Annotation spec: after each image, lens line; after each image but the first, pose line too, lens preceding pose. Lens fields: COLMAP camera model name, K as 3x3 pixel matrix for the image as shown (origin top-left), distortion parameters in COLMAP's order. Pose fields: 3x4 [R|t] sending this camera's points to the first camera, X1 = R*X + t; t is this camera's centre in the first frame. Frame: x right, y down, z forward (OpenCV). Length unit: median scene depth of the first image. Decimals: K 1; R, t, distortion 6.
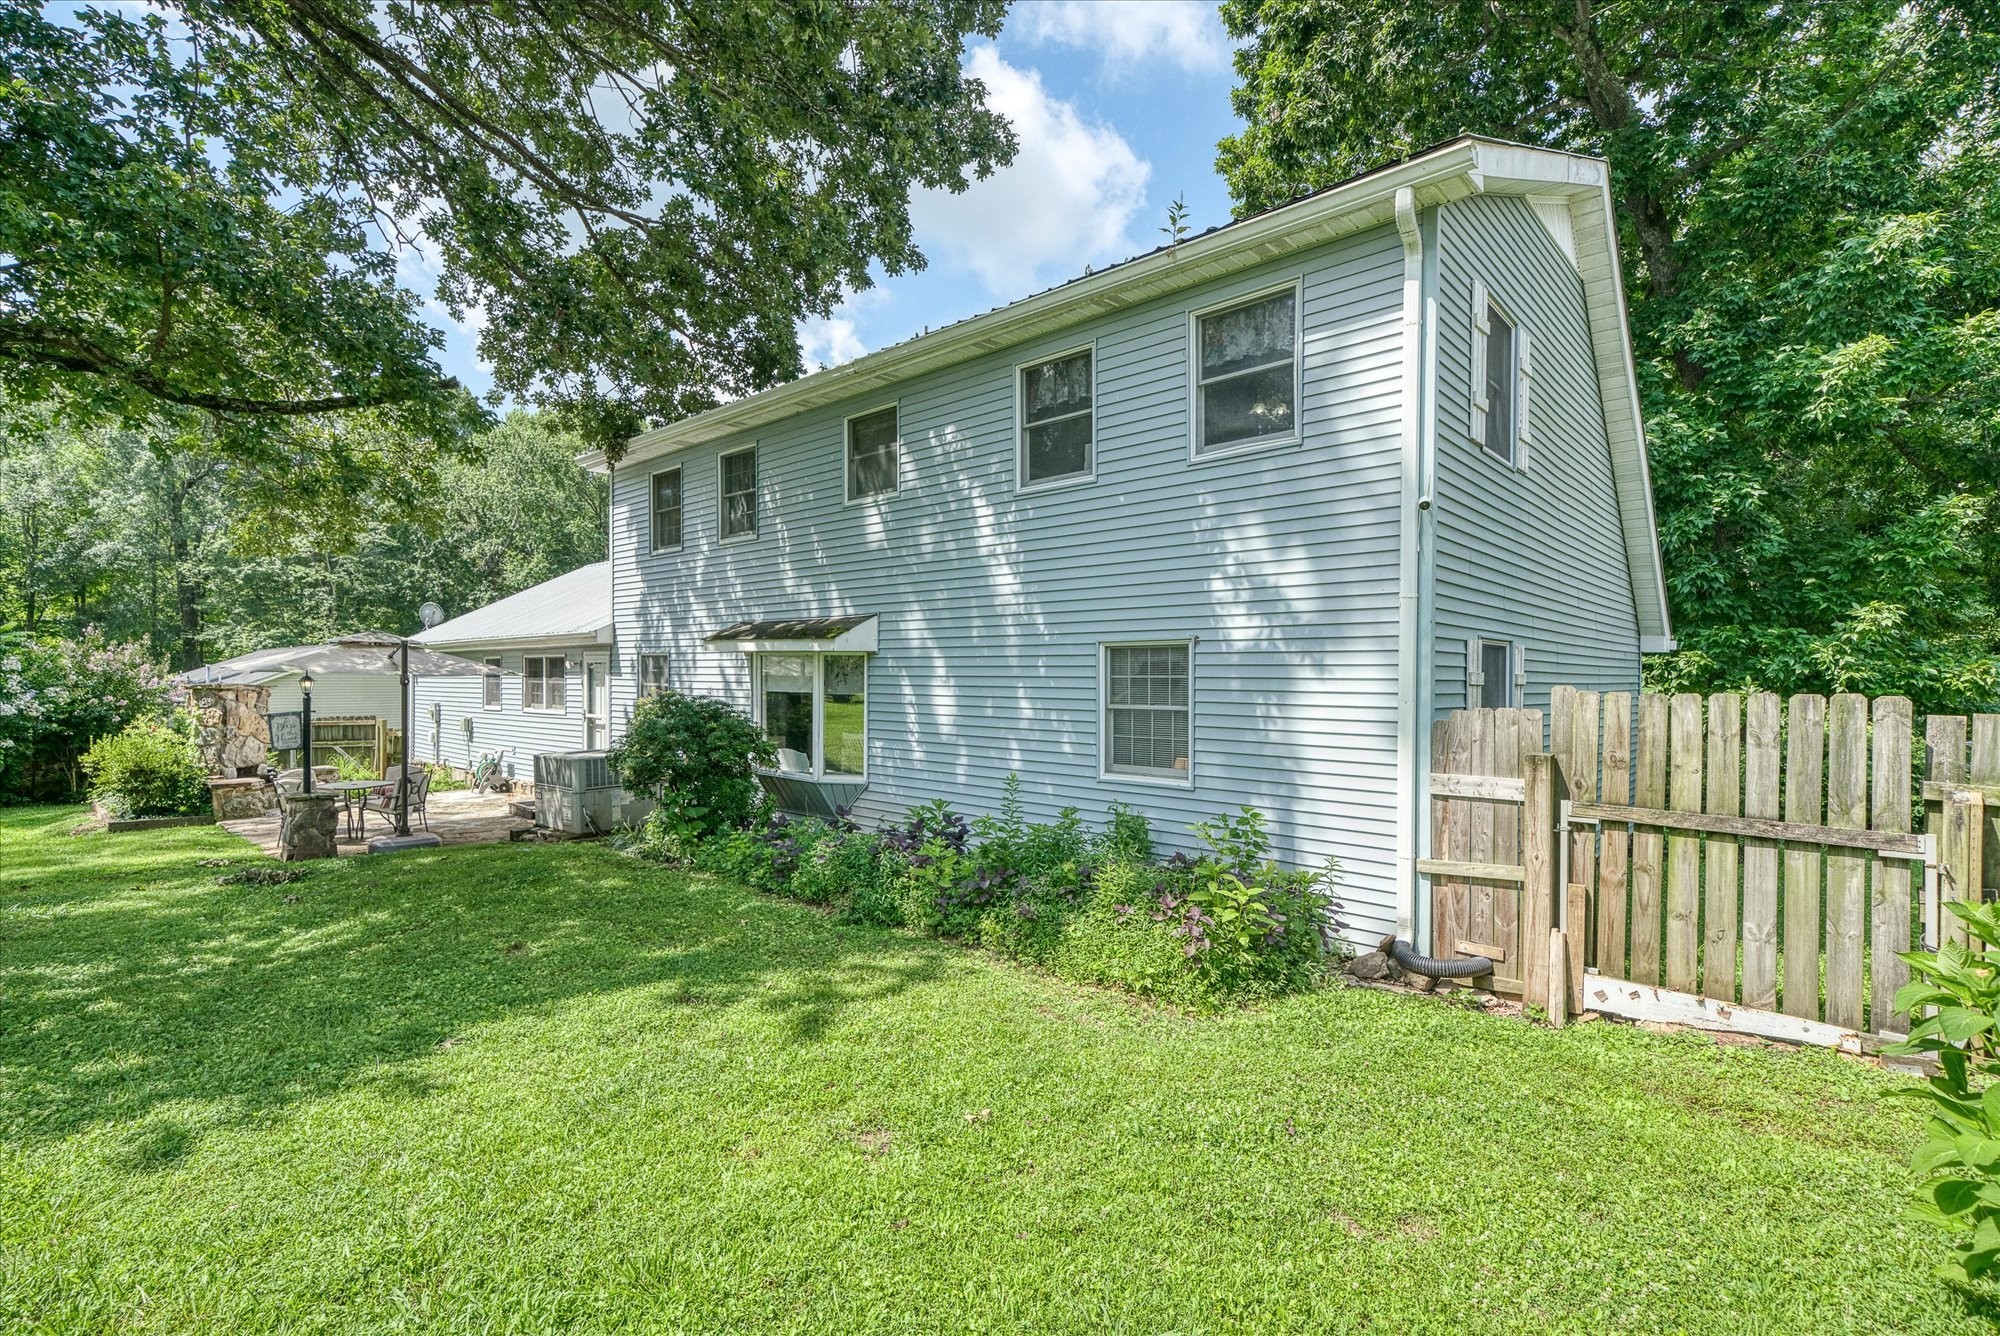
lens RADIAL K [[919.2, 0, 1010.4], [0, 919.2, 678.0], [0, 0, 1]] dist [0.005527, -0.000417]
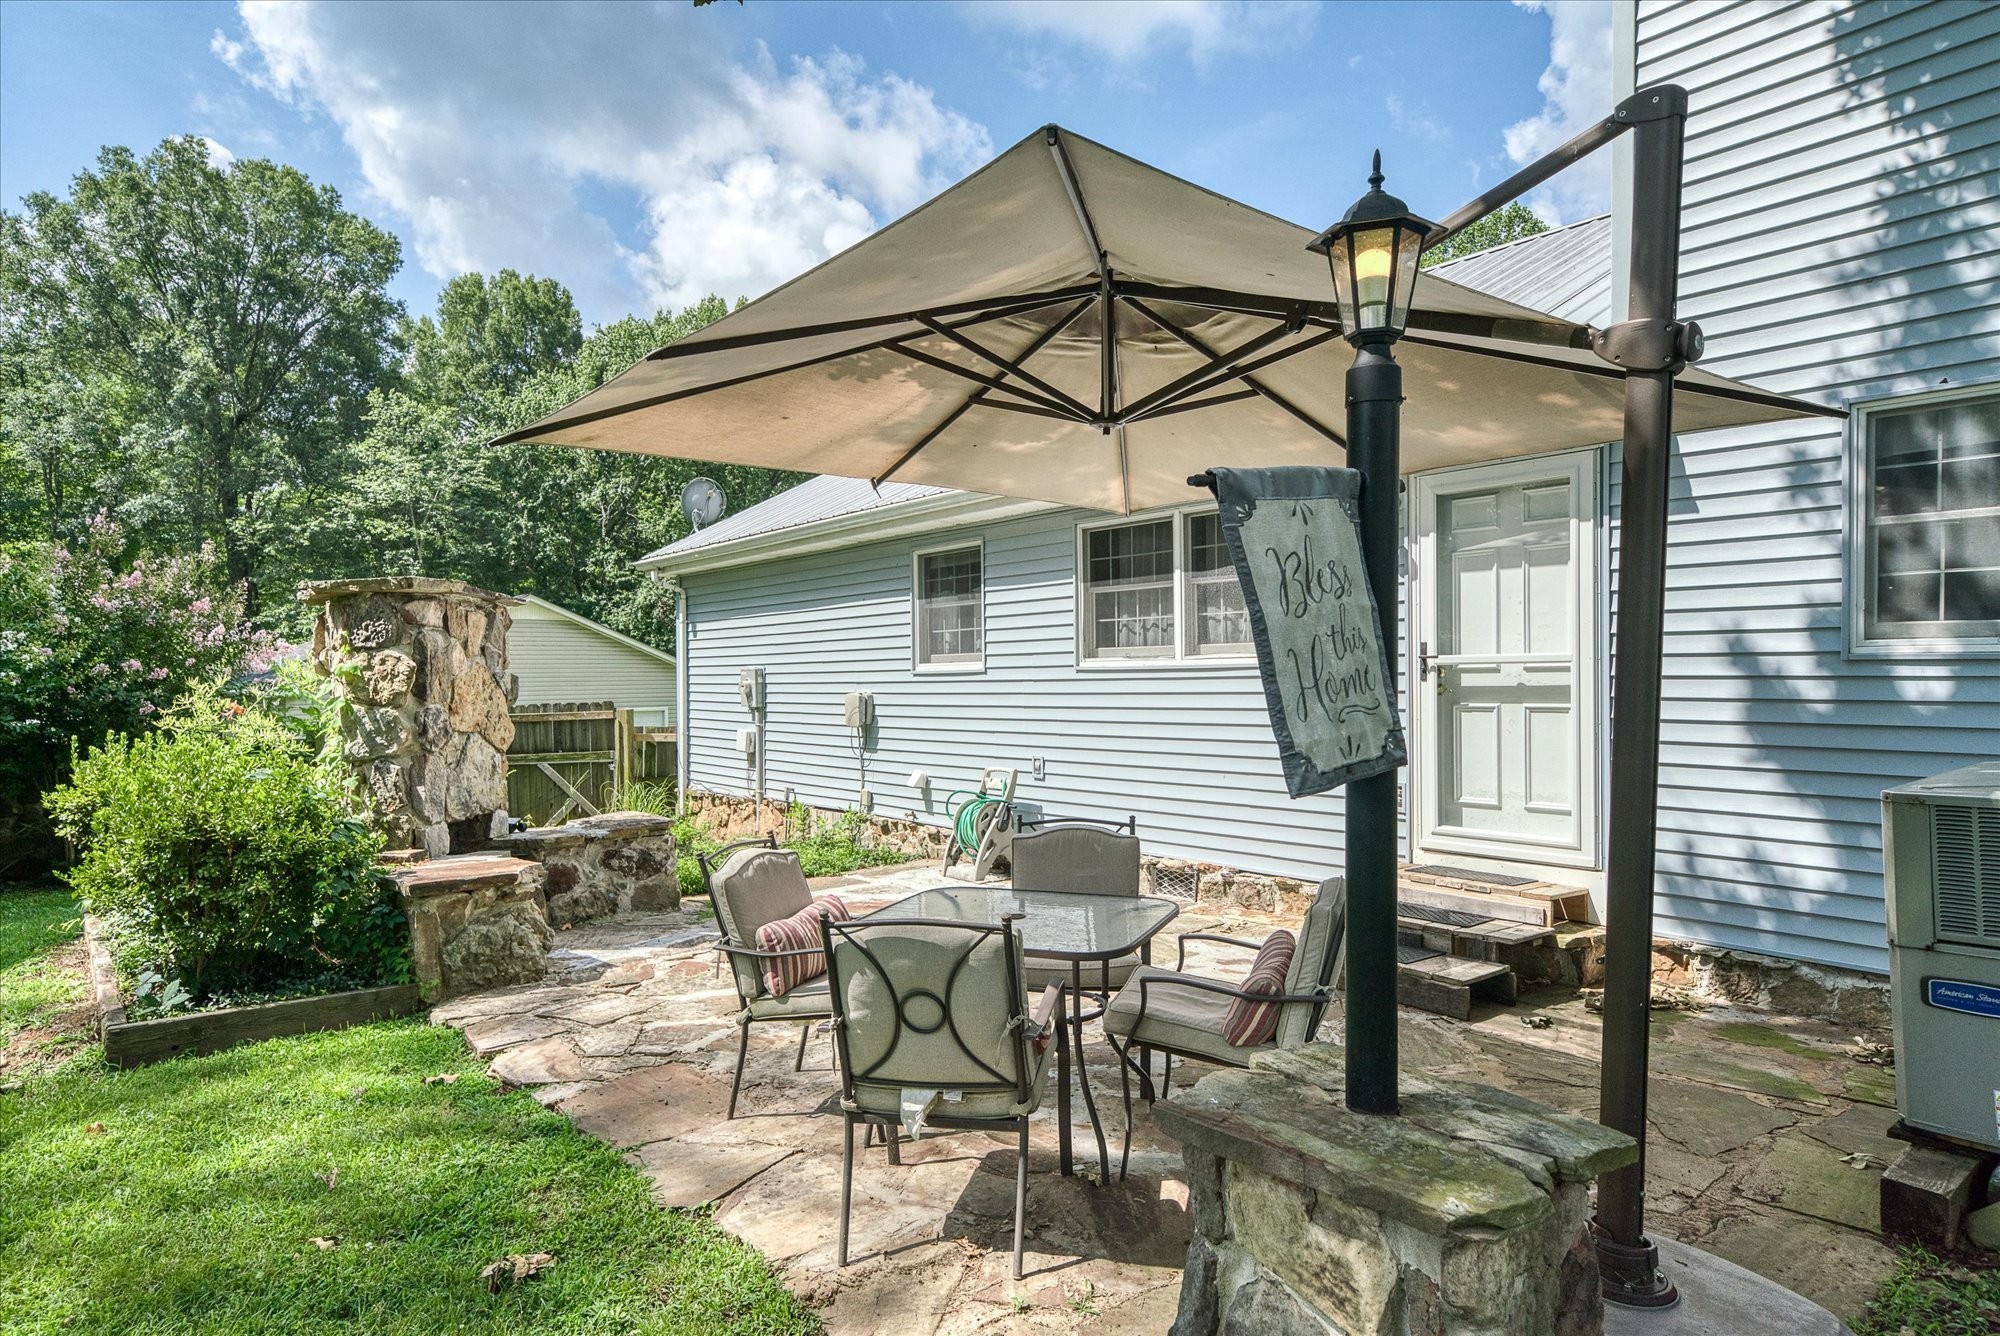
lens RADIAL K [[1138.0, 0, 1007.5], [0, 1138.0, 679.6], [0, 0, 1]] dist [0.014238, 0.001983]
pose [[0.991079, -0.015890, -0.132327, -0.571251], [0.016173, 0.999869, 0.001068, 0.045694], [0.132292, -0.003199, 0.991206, 0.600243]]
